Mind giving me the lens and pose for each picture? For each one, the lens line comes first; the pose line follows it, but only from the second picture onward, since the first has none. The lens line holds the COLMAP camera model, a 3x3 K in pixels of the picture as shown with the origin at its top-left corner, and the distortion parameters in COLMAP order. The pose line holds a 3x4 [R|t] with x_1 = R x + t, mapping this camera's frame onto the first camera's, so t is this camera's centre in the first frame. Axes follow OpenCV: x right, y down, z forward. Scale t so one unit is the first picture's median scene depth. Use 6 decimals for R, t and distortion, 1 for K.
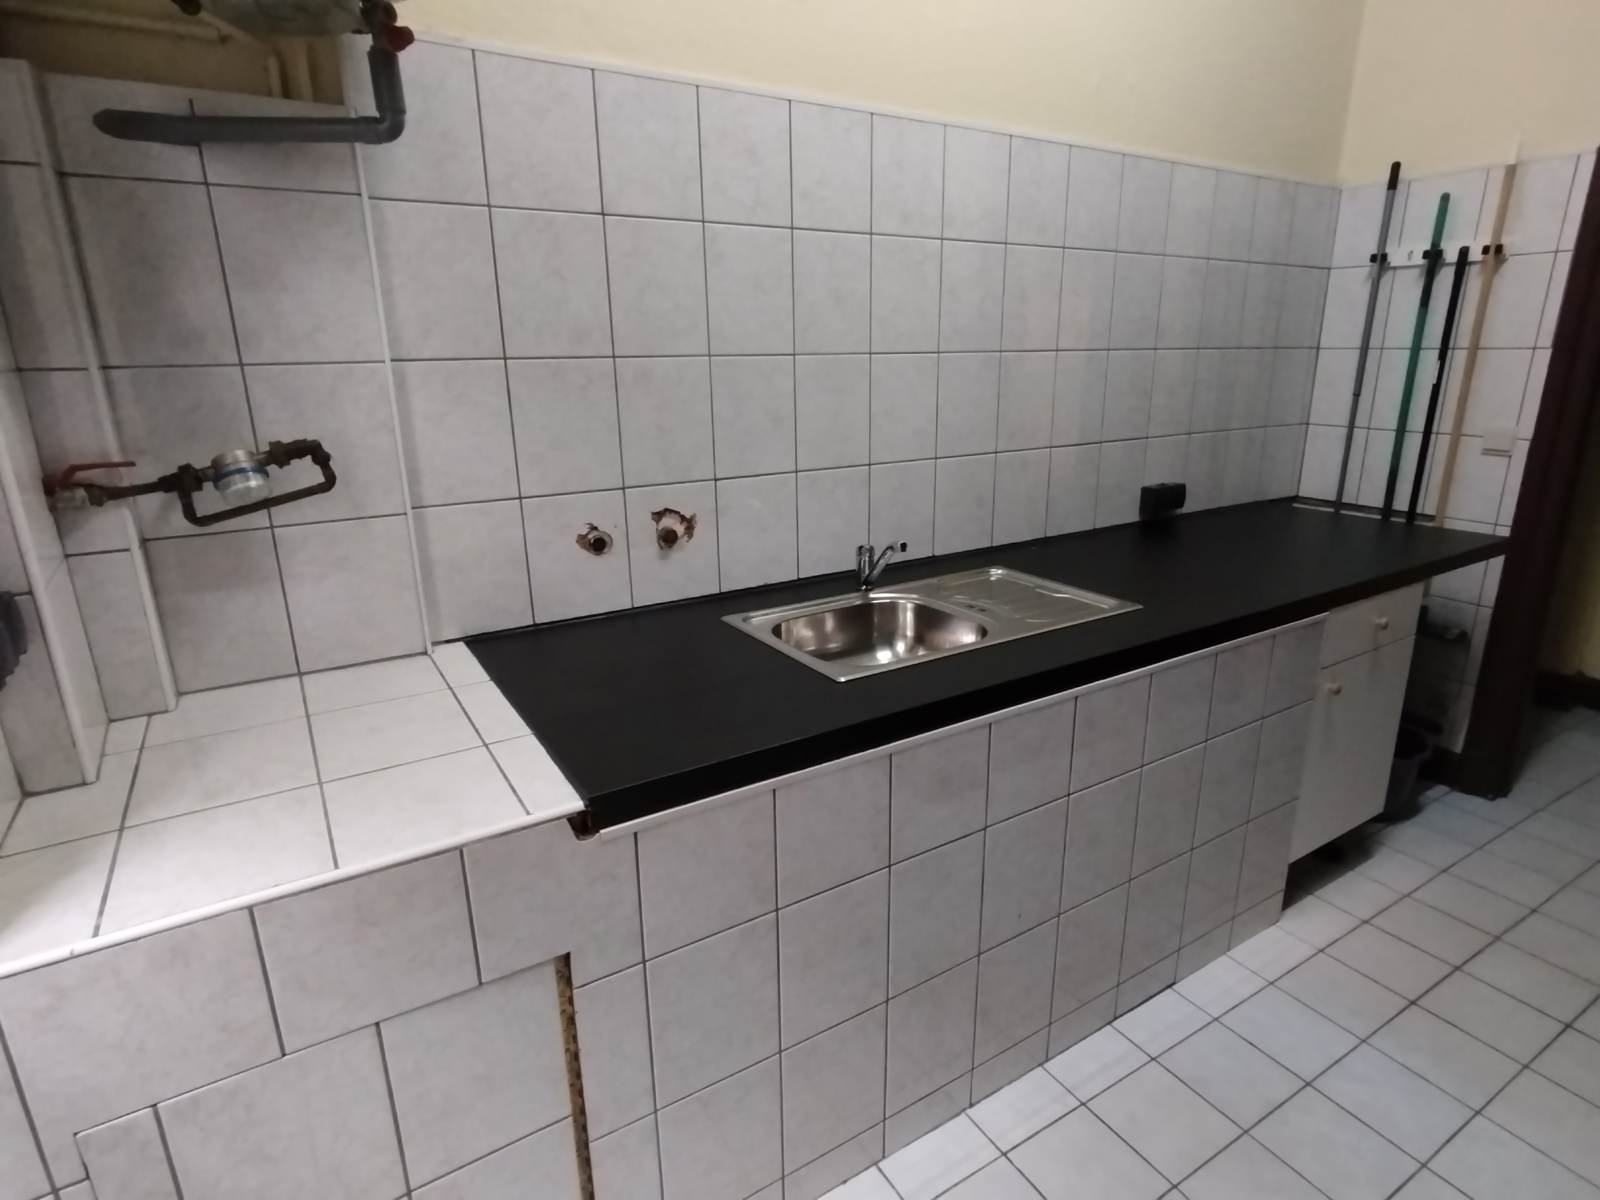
lens RADIAL K [[872.4, 0, 807.3], [0, 872.4, 600.5], [0, 0, 1]] dist [0.003067, 0.001732]
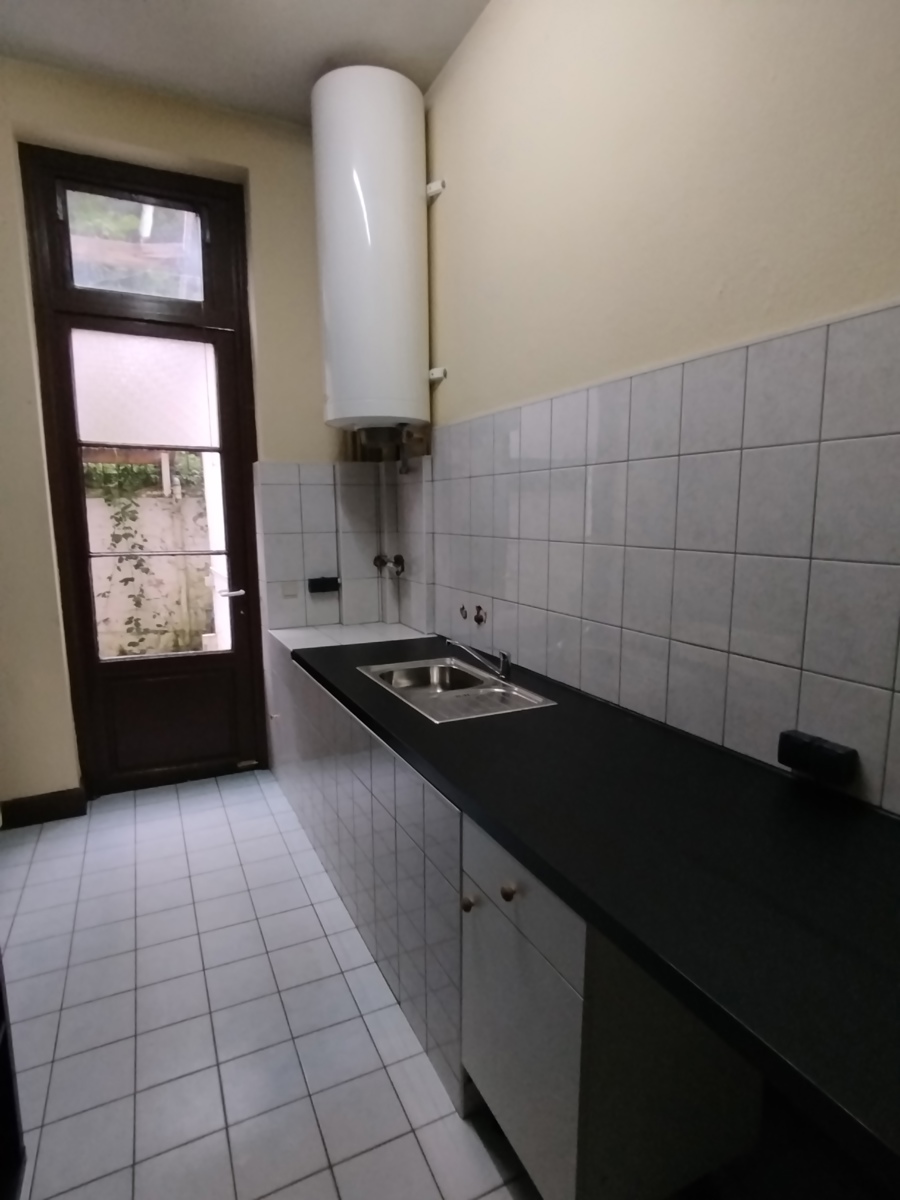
lens RADIAL K [[654.3, 0, 450.7], [0, 654.3, 619.2], [0, 0, 1]] dist [0.003067, 0.001732]
pose [[-0.109264, 0.163191, -0.980525, 1.170723], [-0.279834, 0.941486, 0.187877, -0.296123], [0.953810, 0.294912, -0.057204, 0.865345]]
